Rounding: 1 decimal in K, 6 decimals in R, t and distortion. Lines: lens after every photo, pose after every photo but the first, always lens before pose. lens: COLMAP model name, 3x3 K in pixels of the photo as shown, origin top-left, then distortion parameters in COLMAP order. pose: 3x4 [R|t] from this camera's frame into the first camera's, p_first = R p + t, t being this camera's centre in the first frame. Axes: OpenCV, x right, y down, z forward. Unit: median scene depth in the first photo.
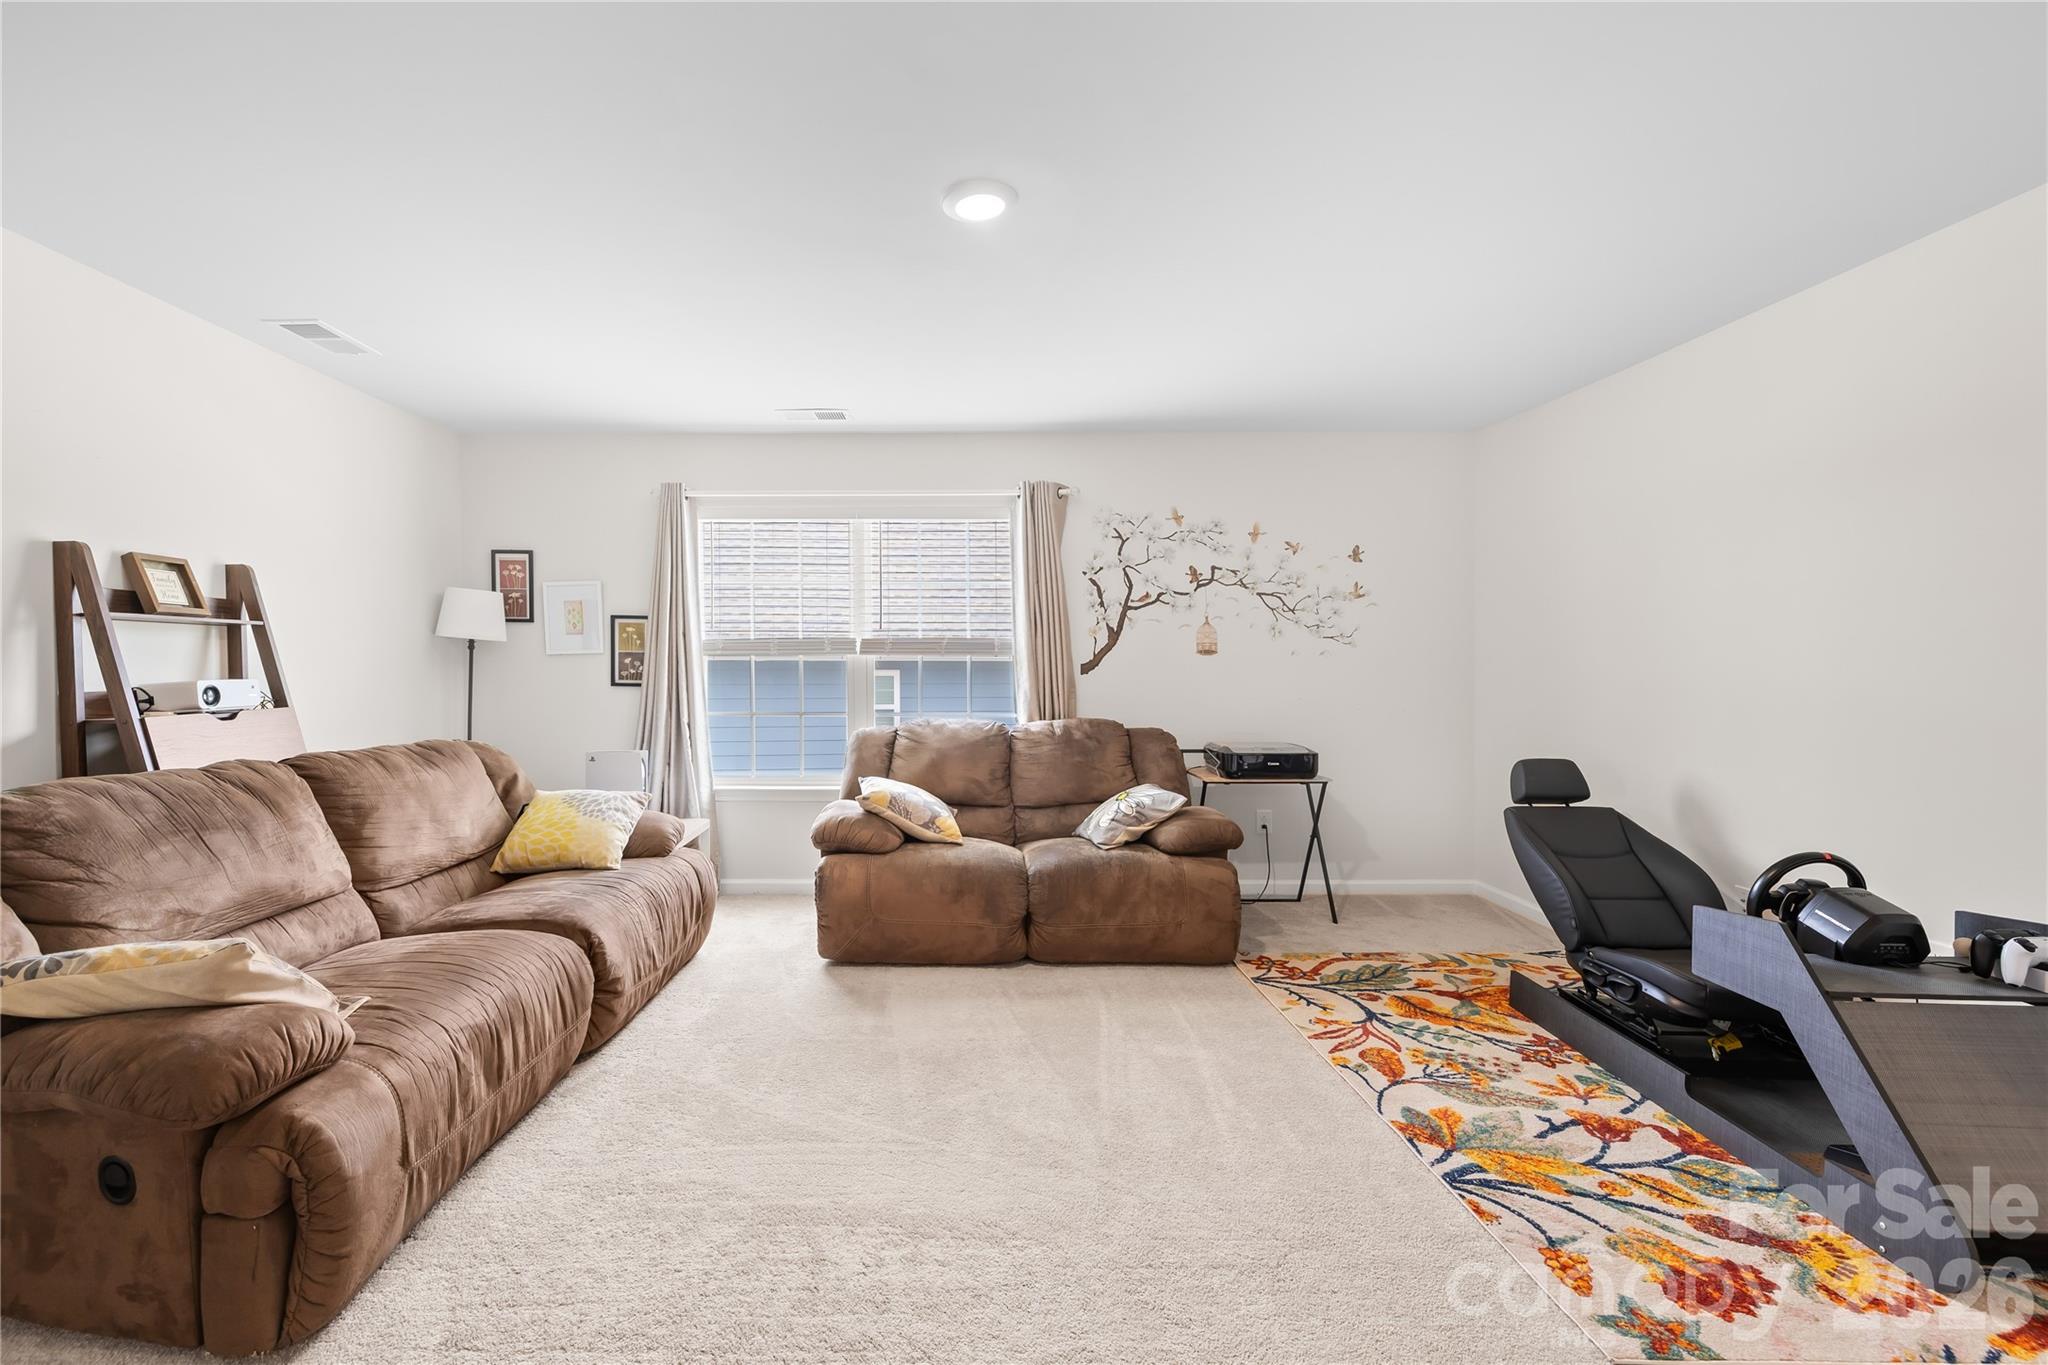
lens RADIAL K [[847.6, 0, 964.6], [0, 847.6, 669.6], [0, 0, 1]] dist [-0.002068, -0.000029]
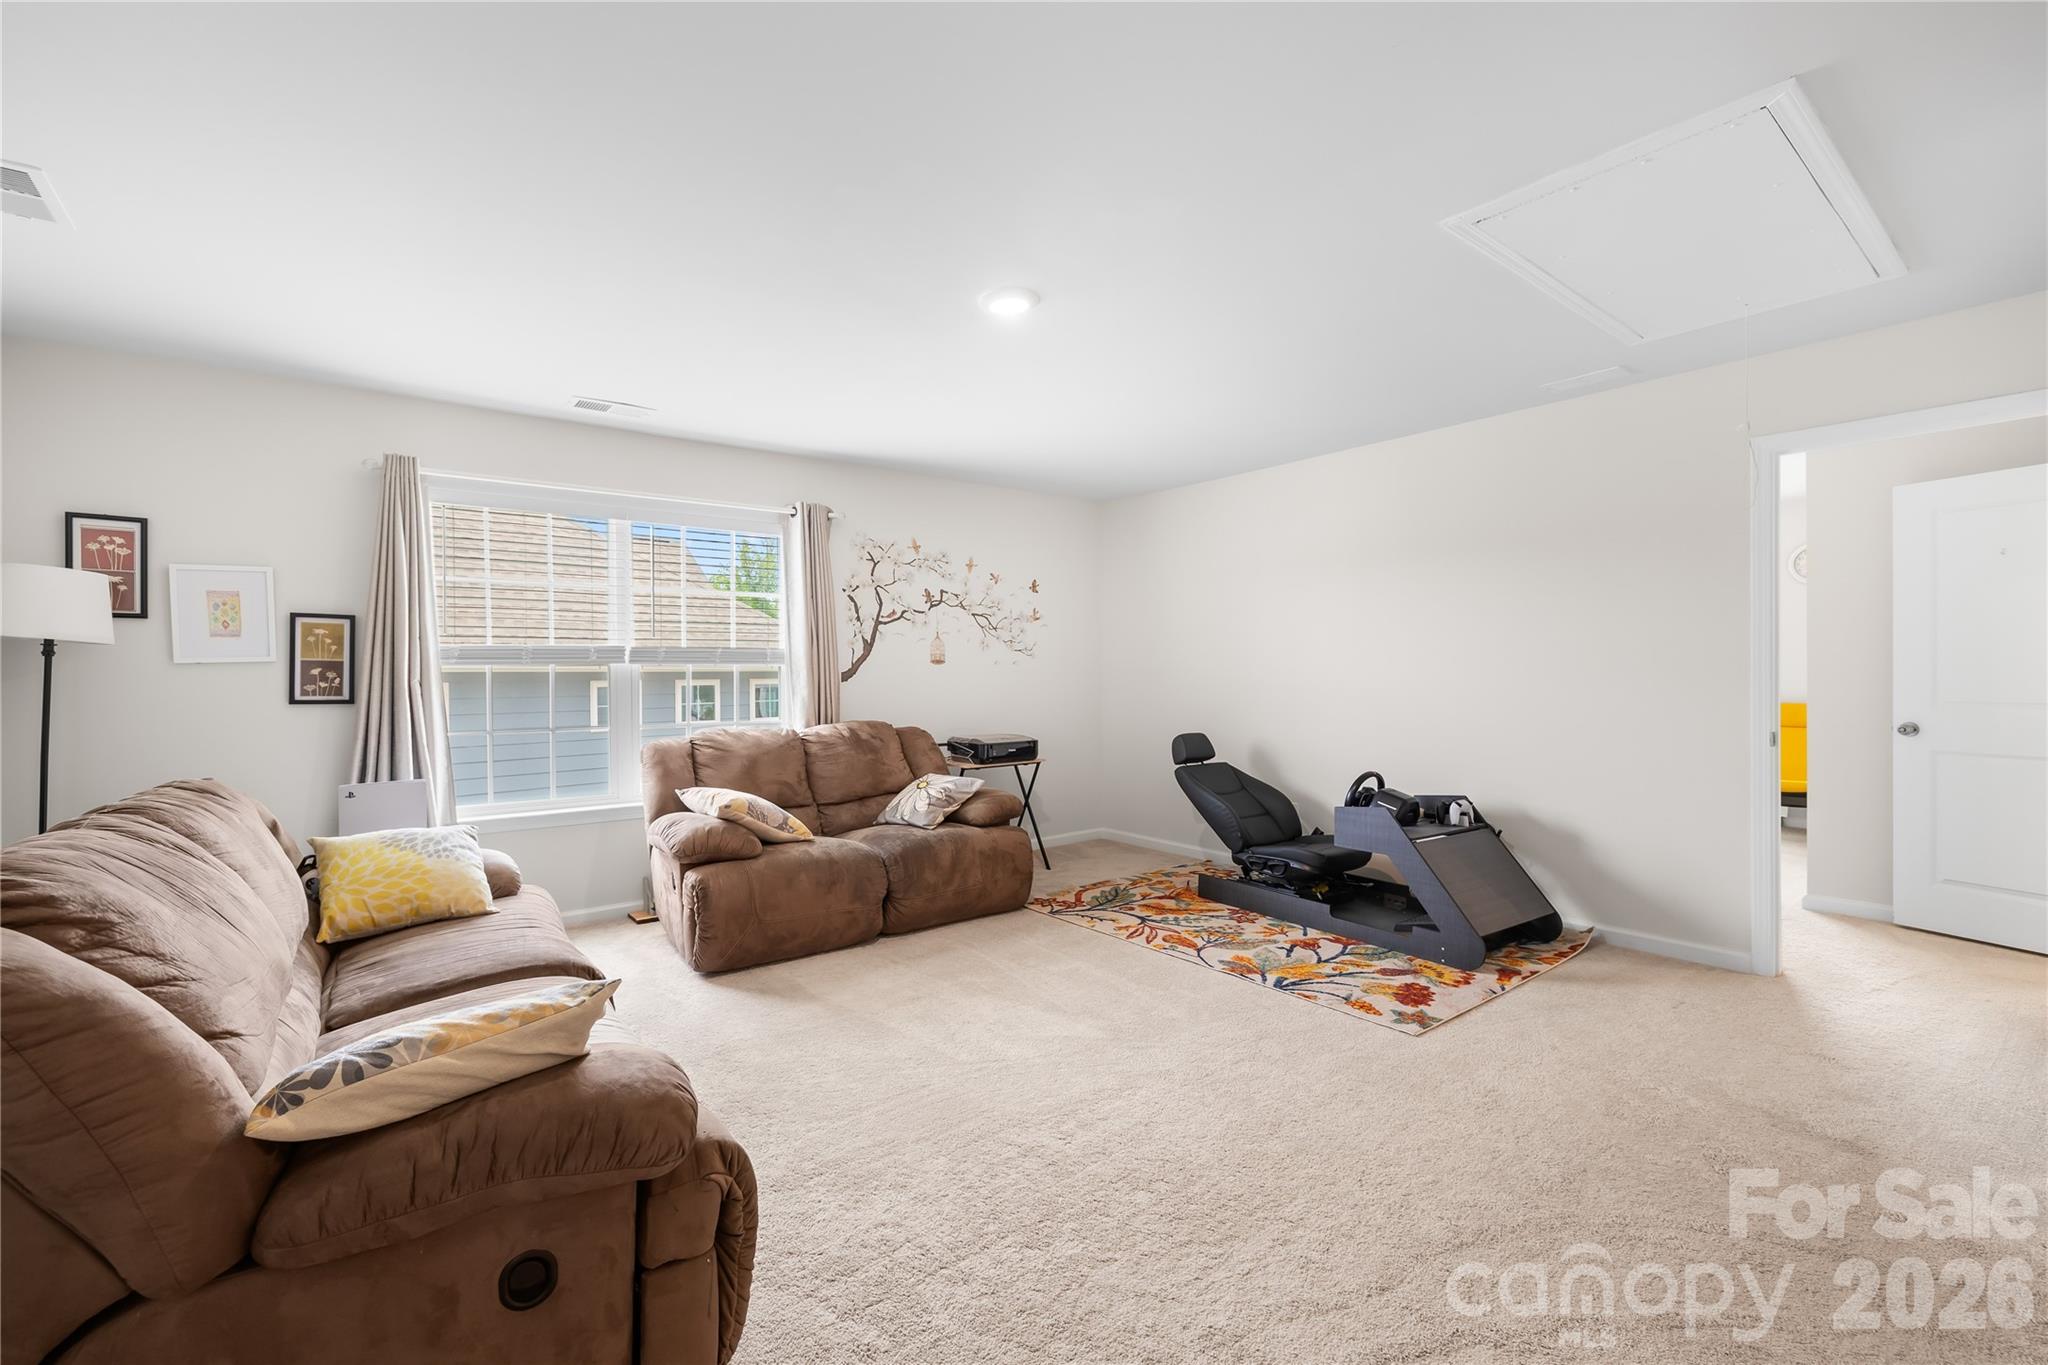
lens RADIAL K [[847.6, 0, 964.6], [0, 847.6, 669.6], [0, 0, 1]] dist [-0.002068, -0.000029]
pose [[0.808377, -0.003640, 0.588654, -0.479290], [0.011016, 0.999899, -0.008946, 0.001720], [-0.588562, 0.013716, 0.808335, 0.019565]]
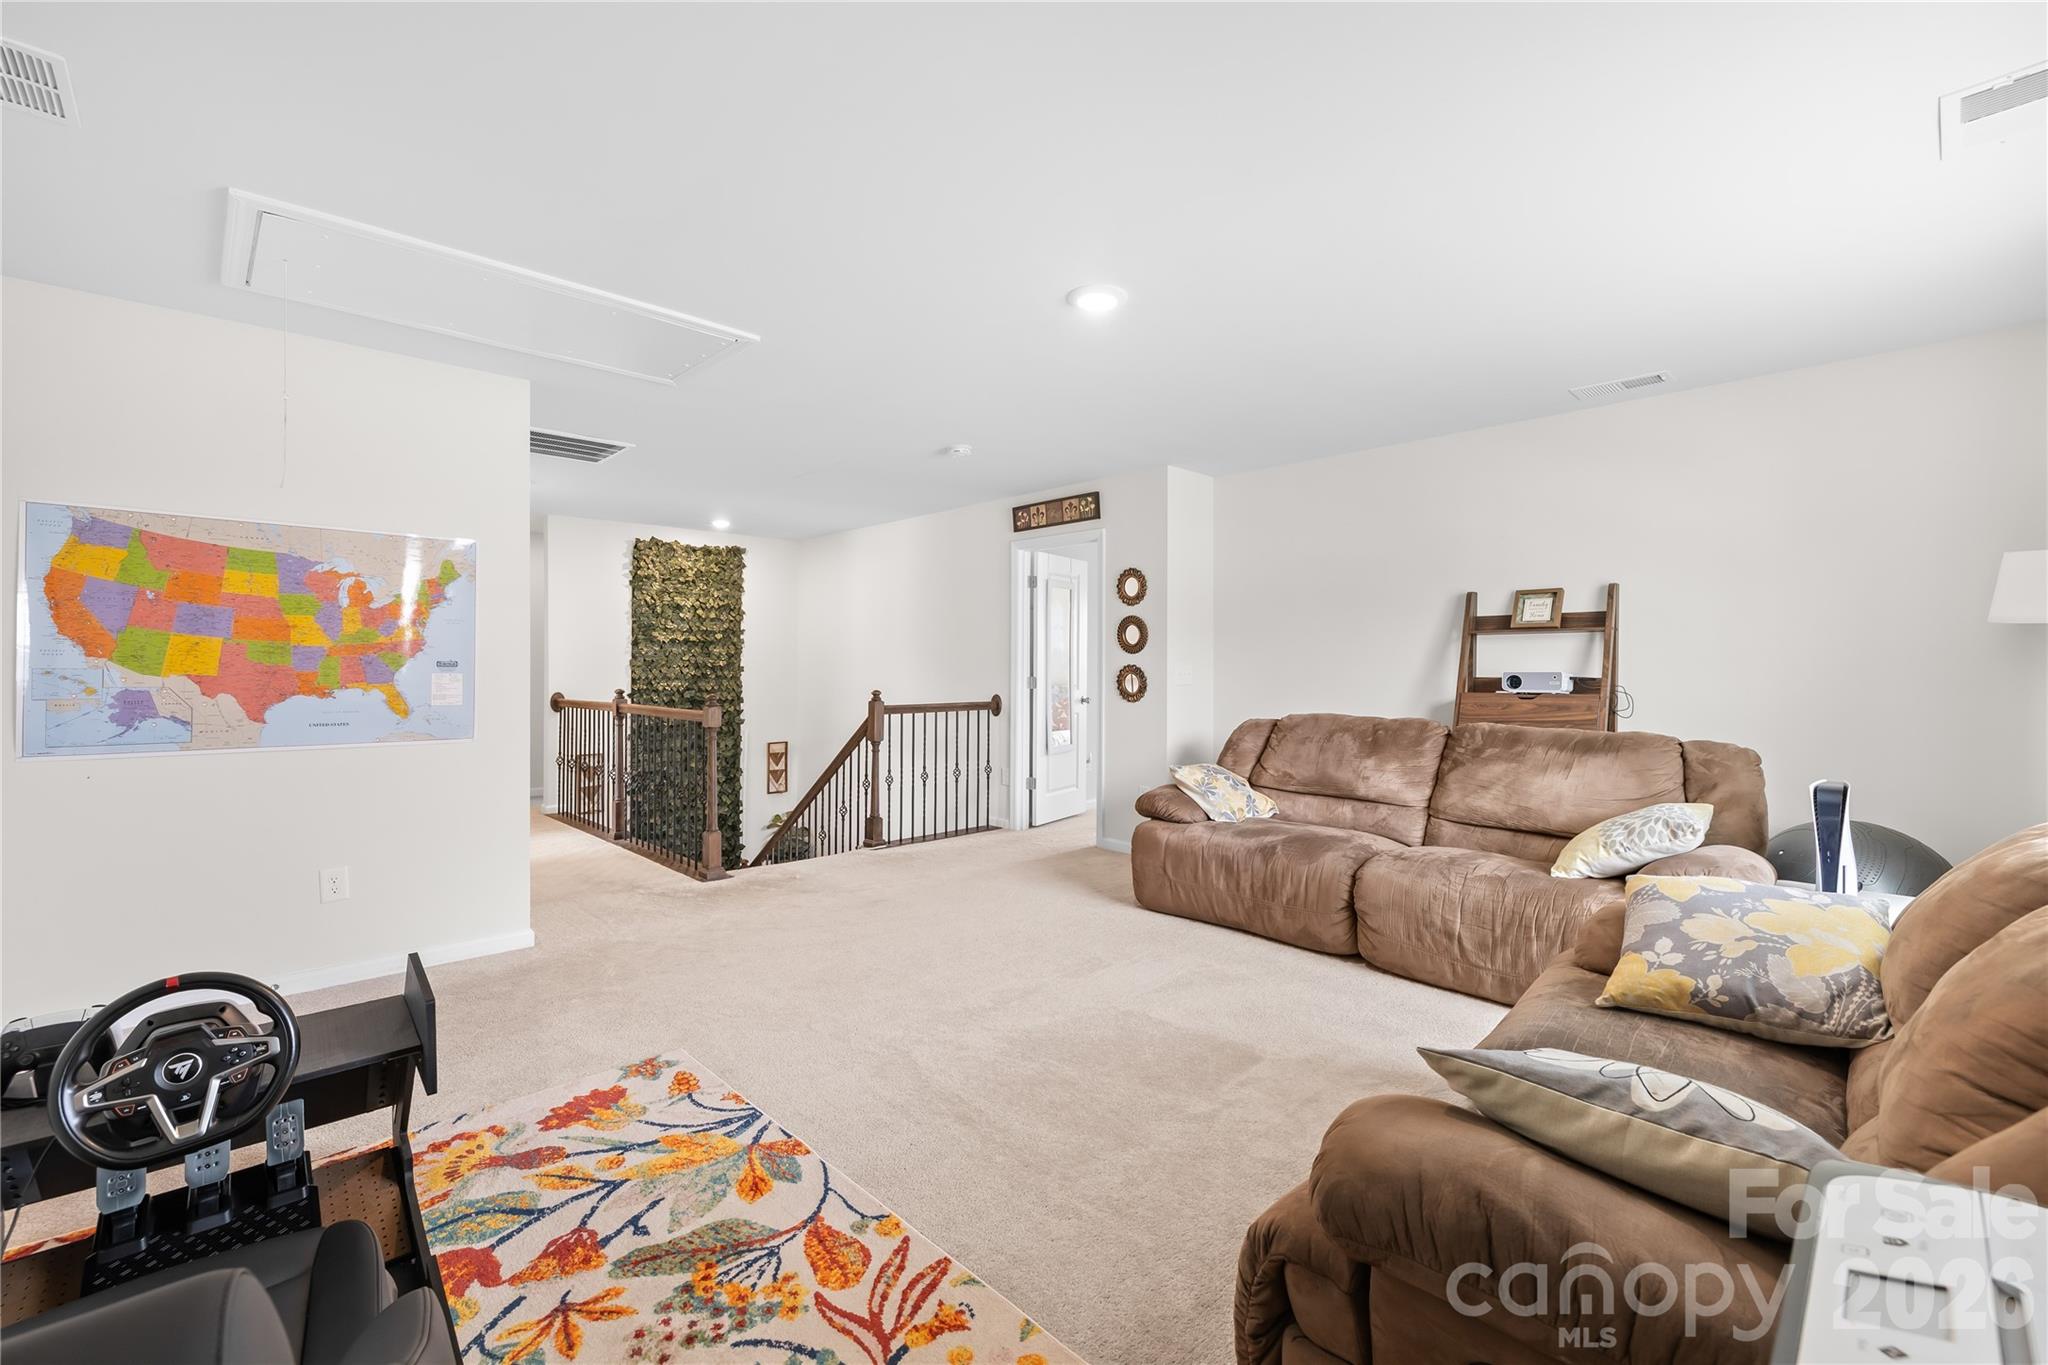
lens RADIAL K [[847.6, 0, 964.6], [0, 847.6, 669.6], [0, 0, 1]] dist [-0.002068, -0.000029]
pose [[-0.748217, 0.004496, -0.663438, 0.614596], [-0.005558, 0.999899, 0.013044, -0.003767], [0.663430, 0.013447, -0.748117, 1.117630]]
